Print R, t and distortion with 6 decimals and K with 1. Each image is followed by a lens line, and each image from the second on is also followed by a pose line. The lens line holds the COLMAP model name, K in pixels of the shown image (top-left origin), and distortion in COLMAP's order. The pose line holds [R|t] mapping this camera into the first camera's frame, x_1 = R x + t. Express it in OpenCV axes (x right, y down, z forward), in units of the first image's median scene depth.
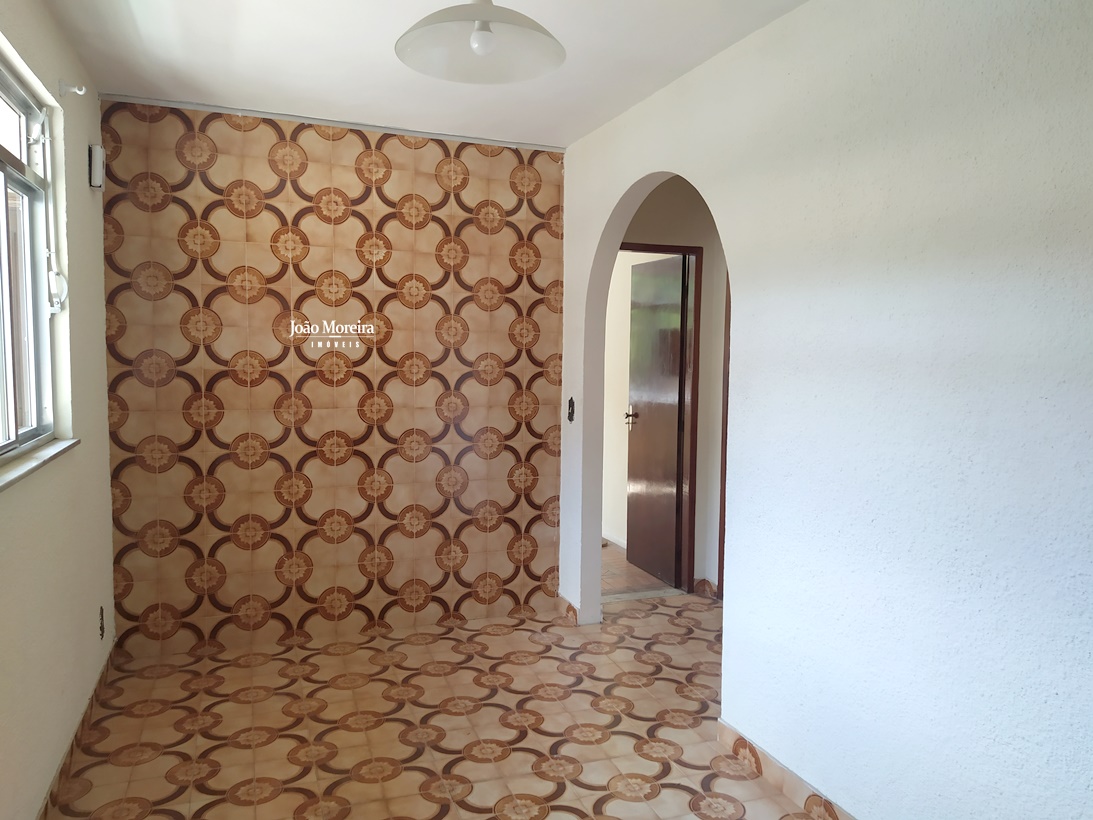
lens RADIAL K [[855.2, 0, 573.4], [0, 855.2, 412.8], [0, 0, 1]] dist [0.107459, -0.159411]
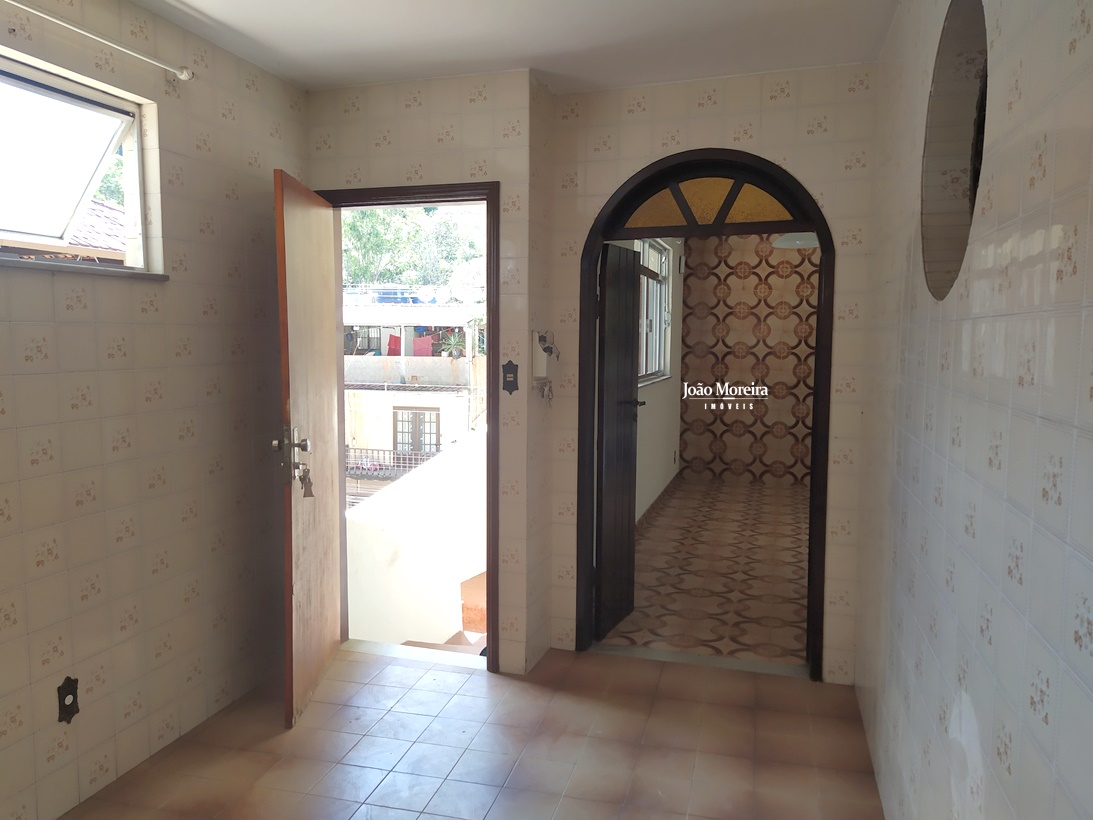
lens RADIAL K [[820.3, 0, 546.5], [0, 820.3, 410.0], [0, 0, 1]] dist [0.084510, -0.125214]
pose [[0.805307, 0.043936, -0.591227, 0.442769], [-0.041522, 0.998981, 0.017680, 0.079338], [0.591402, 0.010311, 0.806311, -0.908213]]
